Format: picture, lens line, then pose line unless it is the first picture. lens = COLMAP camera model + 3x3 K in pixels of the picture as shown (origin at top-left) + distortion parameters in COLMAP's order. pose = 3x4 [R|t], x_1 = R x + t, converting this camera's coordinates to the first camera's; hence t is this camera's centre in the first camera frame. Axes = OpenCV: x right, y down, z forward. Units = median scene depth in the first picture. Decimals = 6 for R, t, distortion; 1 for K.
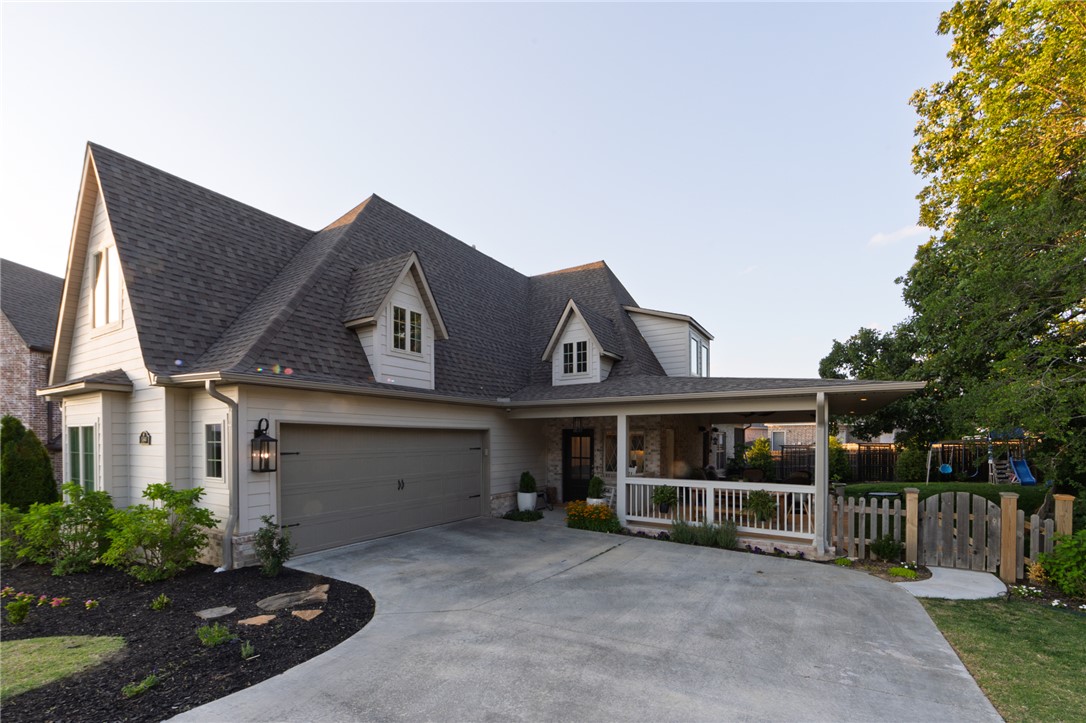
lens RADIAL K [[443.6, 0, 545.8], [0, 443.6, 341.4], [0, 0, 1]] dist [-0.000052, -0.000279]
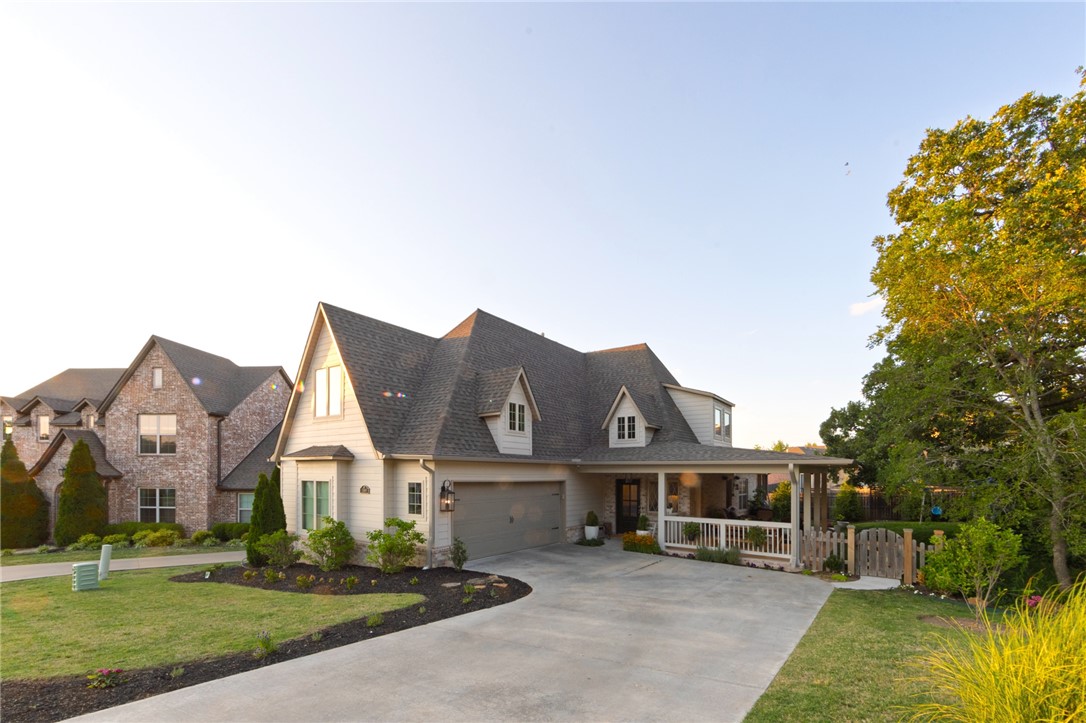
lens RADIAL K [[508.3, 0, 543.0], [0, 508.3, 361.5], [0, 0, 1]] dist [-0.000264, 0.000216]
pose [[0.998500, -0.006702, -0.054332, -0.124317], [0.007268, 0.999921, 0.010228, -0.222218], [0.054259, -0.010608, 0.998471, -0.685202]]
